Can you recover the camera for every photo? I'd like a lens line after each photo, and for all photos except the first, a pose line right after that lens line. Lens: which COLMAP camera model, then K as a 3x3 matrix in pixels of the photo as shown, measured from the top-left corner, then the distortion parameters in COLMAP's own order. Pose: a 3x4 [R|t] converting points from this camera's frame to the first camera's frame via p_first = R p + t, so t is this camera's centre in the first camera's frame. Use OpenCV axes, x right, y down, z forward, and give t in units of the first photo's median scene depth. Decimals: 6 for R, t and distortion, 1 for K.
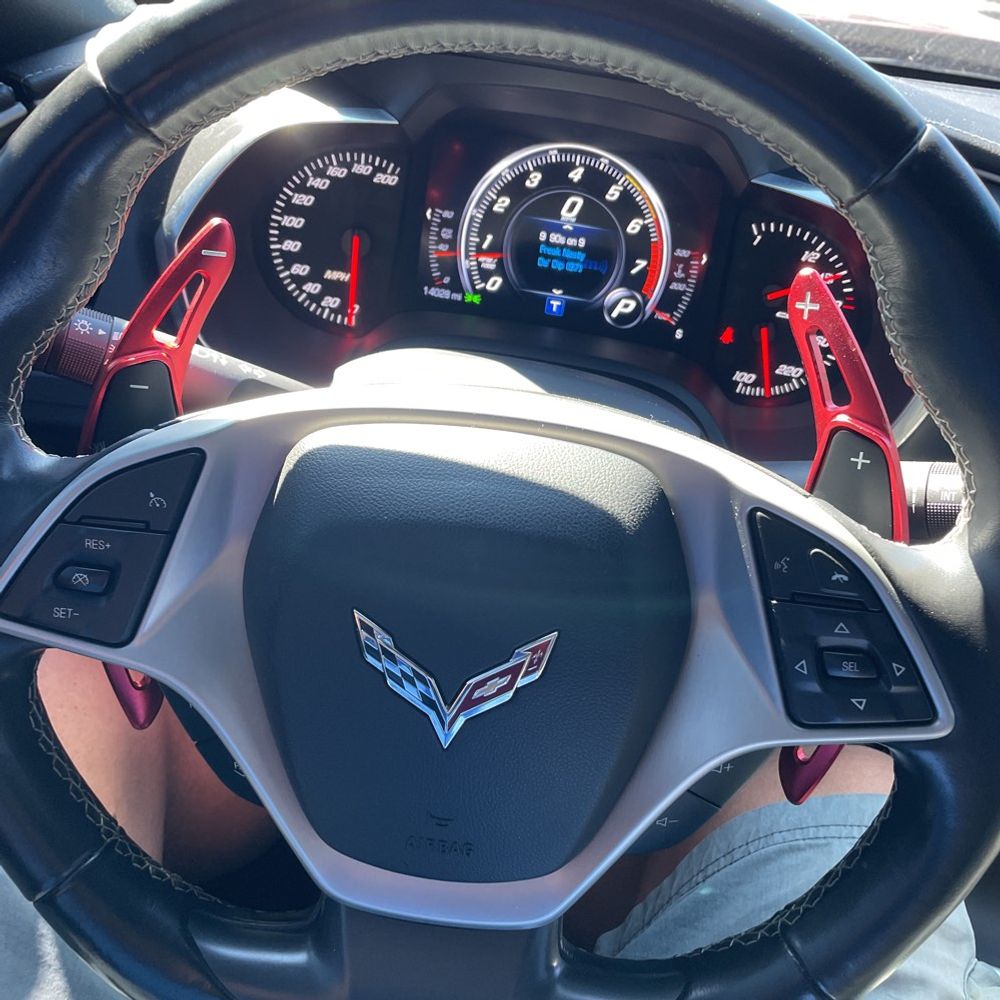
lens RADIAL K [[990.9, 0, 504.7], [0, 990.9, 504.6], [0, 0, 1]] dist [0.028249, 0.000000]
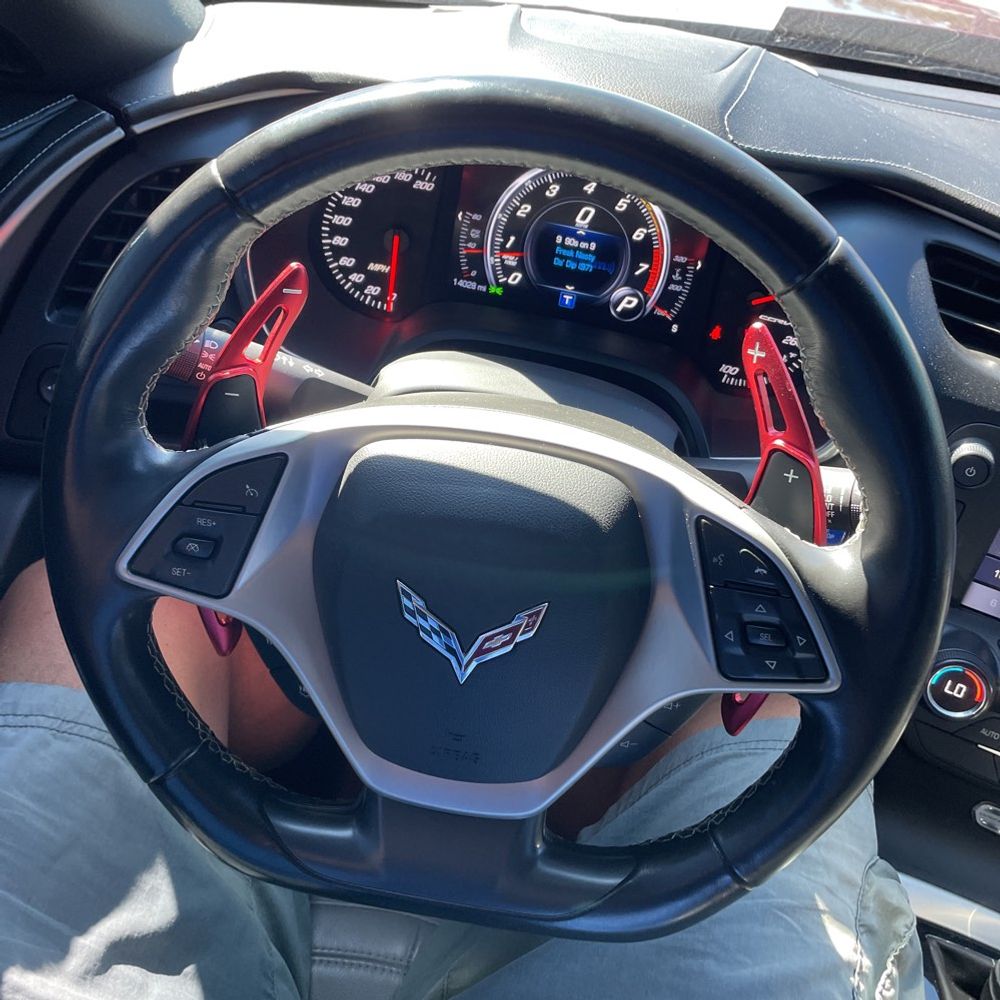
lens RADIAL K [[990.9, 0, 498.3], [0, 990.9, 496.0], [0, 0, 1]] dist [0.028249, 0.000000]
pose [[0.999060, 0.036774, -0.022964, 0.009933], [-0.035082, 0.996916, 0.070193, -0.093523], [0.025475, -0.069321, 0.997269, -0.285011]]
